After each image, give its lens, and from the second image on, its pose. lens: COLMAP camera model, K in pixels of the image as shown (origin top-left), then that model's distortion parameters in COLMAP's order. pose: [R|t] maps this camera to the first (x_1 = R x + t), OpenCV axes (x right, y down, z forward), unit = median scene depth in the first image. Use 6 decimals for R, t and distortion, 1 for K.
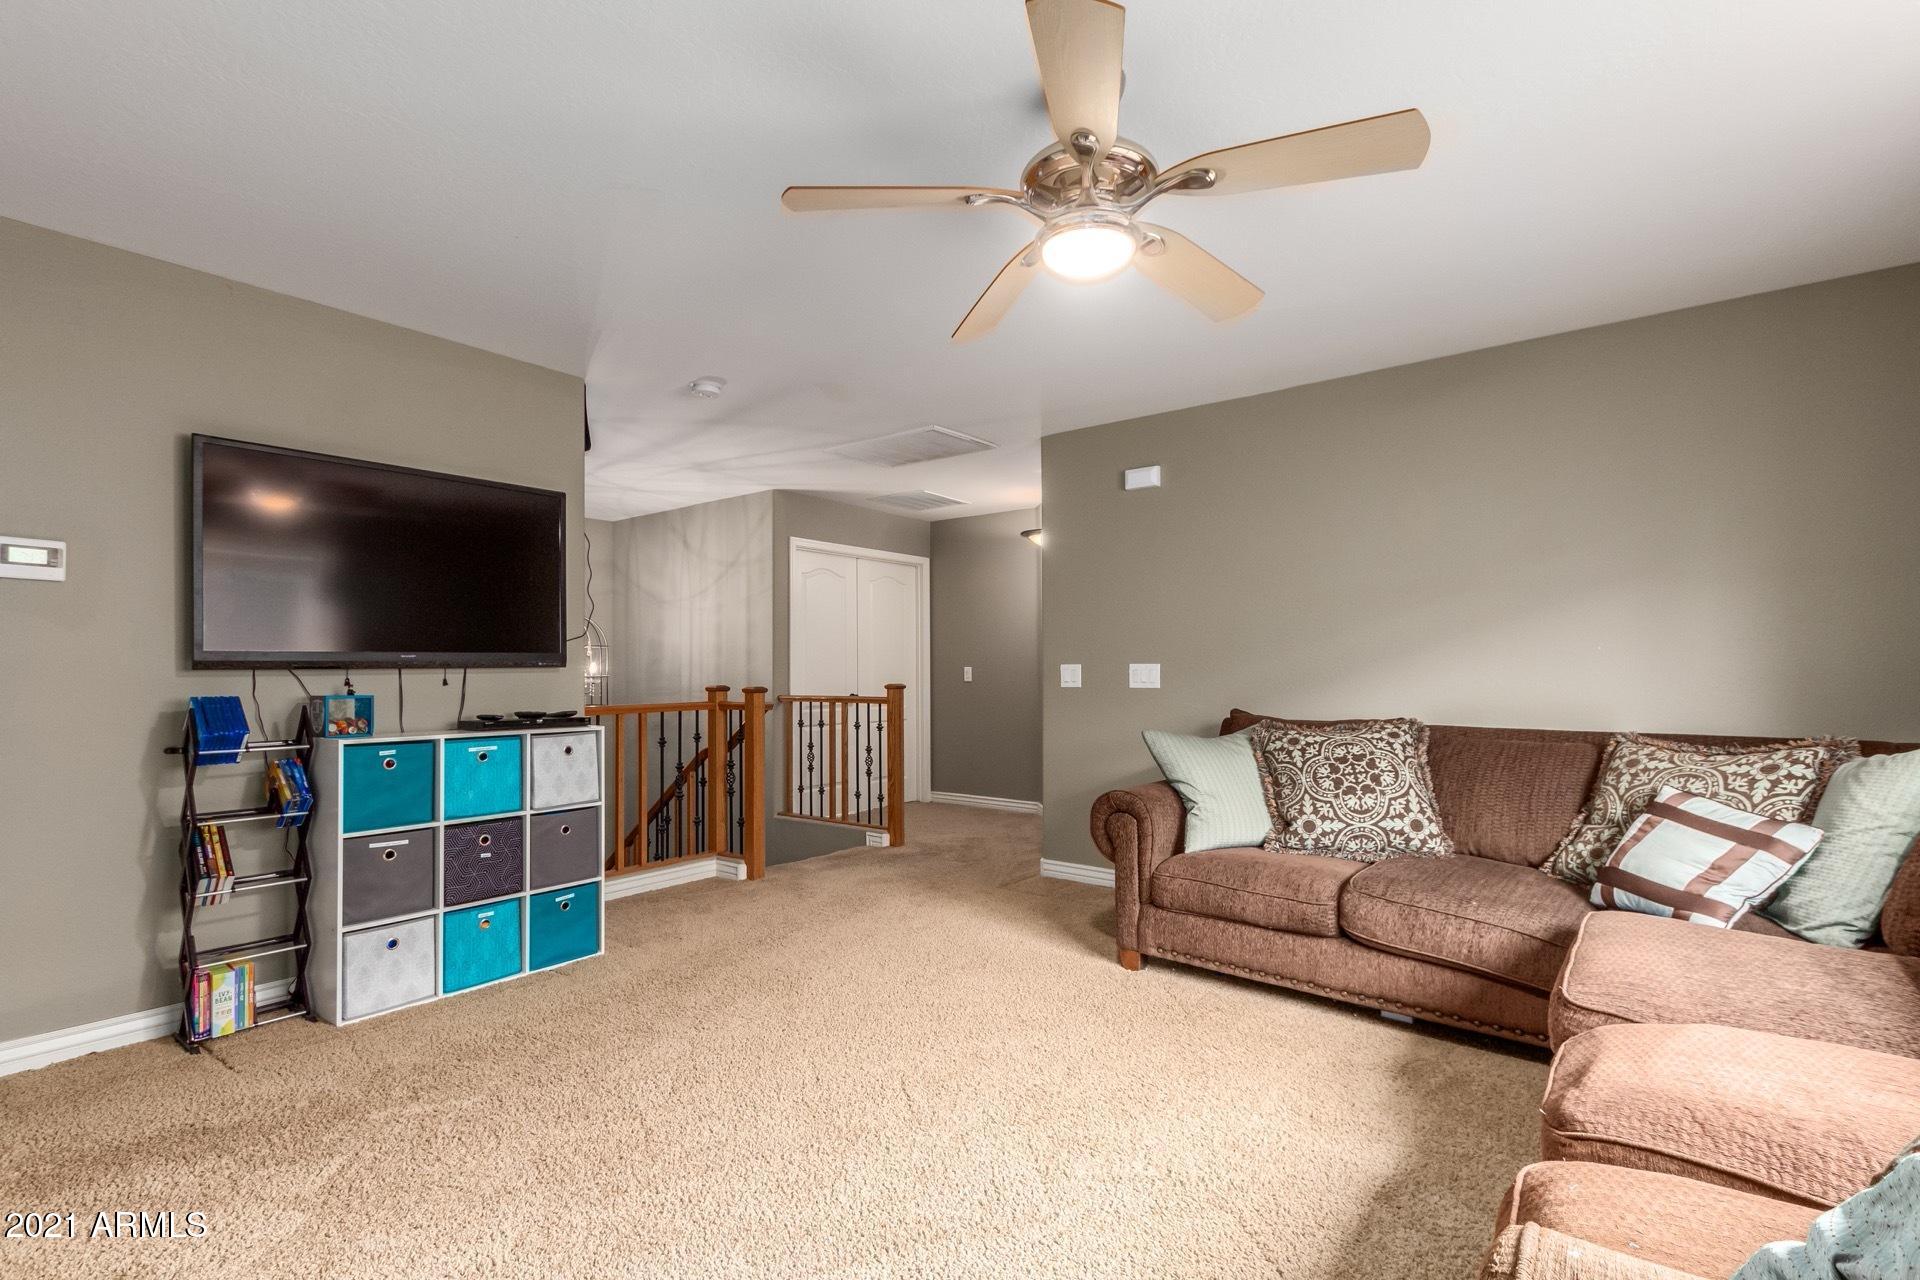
lens RADIAL K [[891.7, 0, 968.2], [0, 891.7, 668.3], [0, 0, 1]] dist [0.002885, -0.000151]
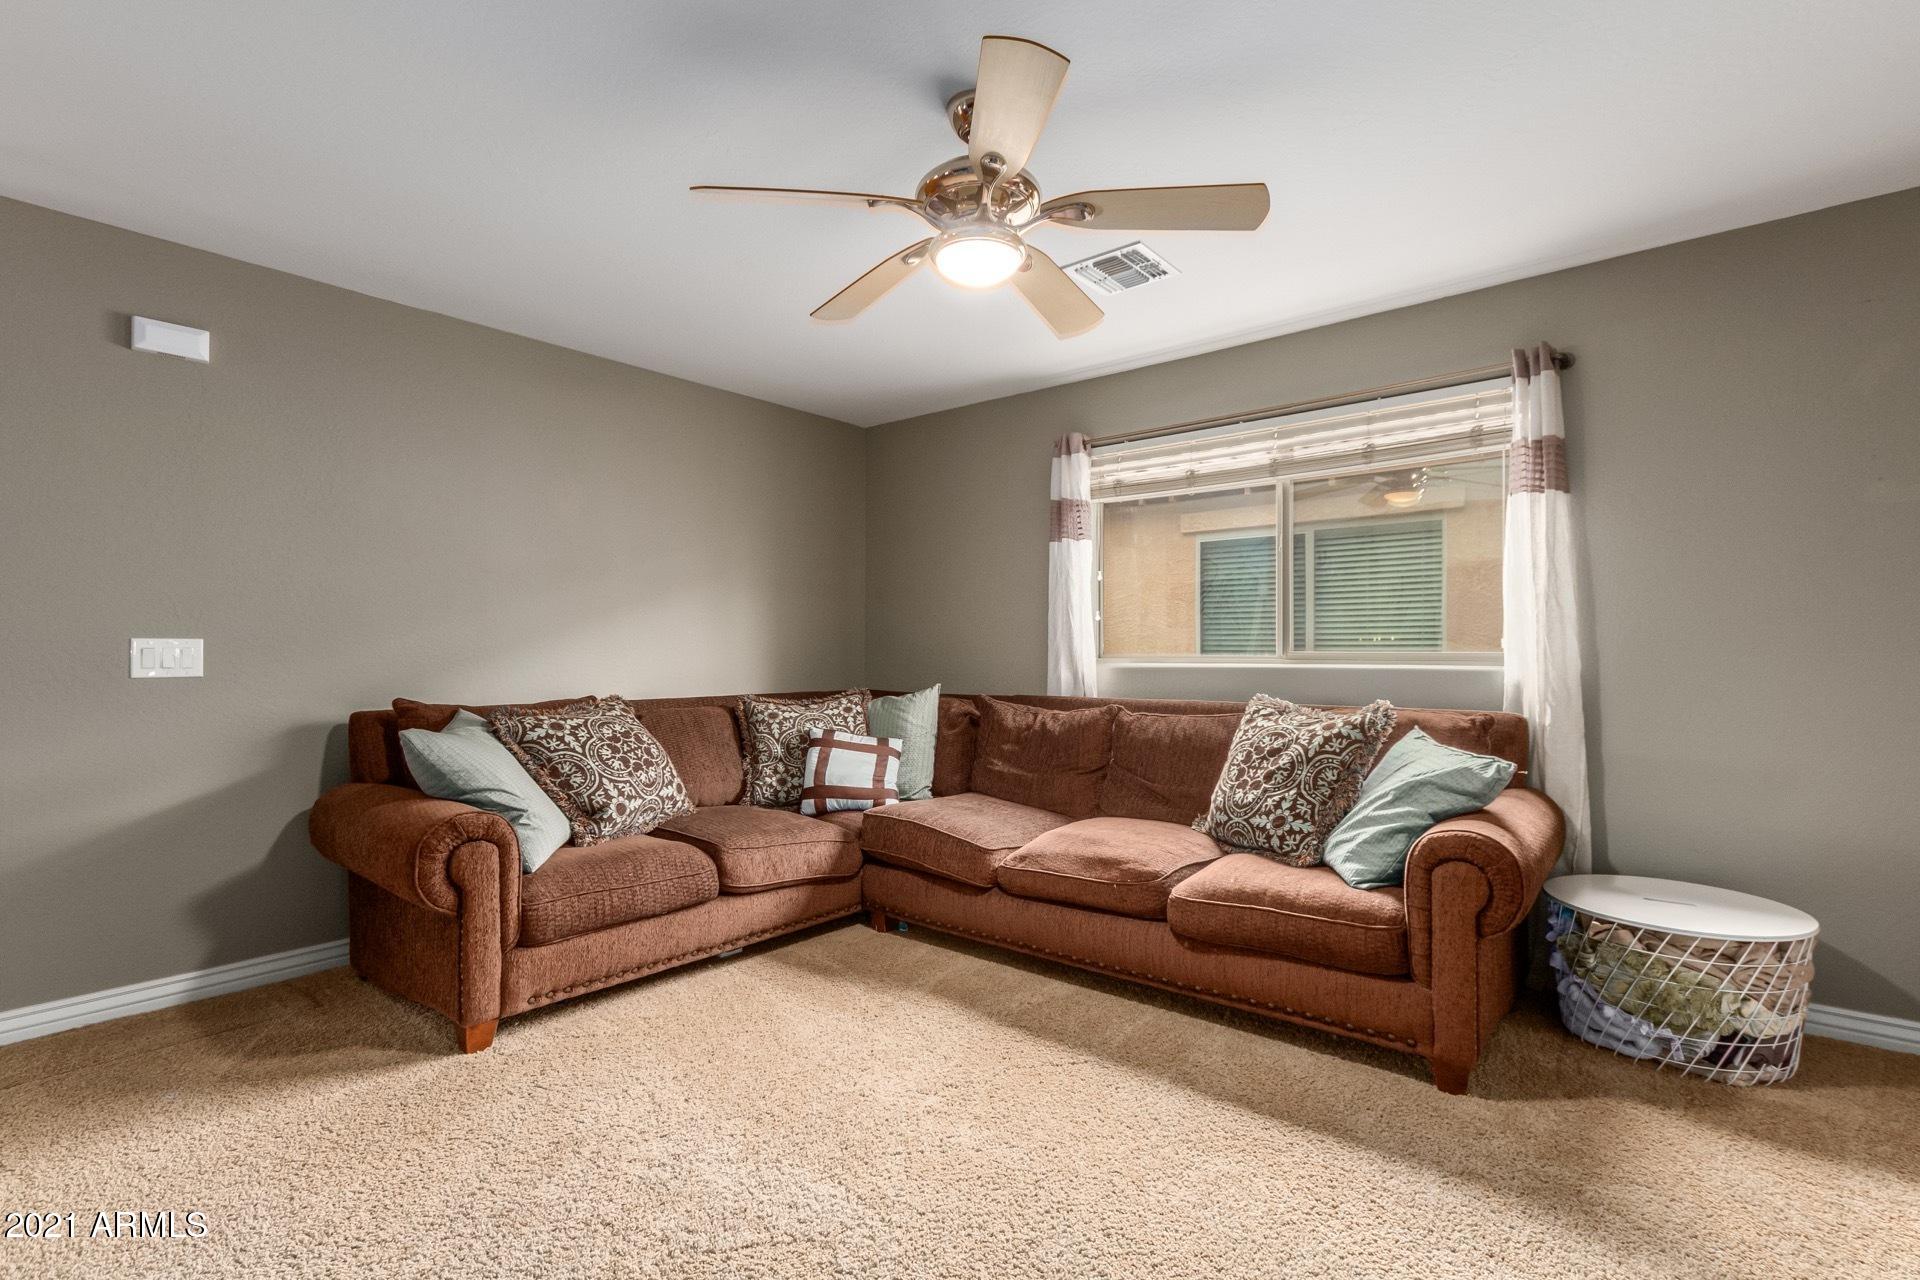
lens RADIAL K [[883.2, 0, 961.0], [0, 883.2, 647.4], [0, 0, 1]] dist [0.009173, -0.000616]
pose [[0.025637, 0.004242, 0.999662, -0.572399], [-0.001641, 0.999990, -0.004201, 0.004156], [-0.999670, -0.001533, 0.025644, 0.602957]]
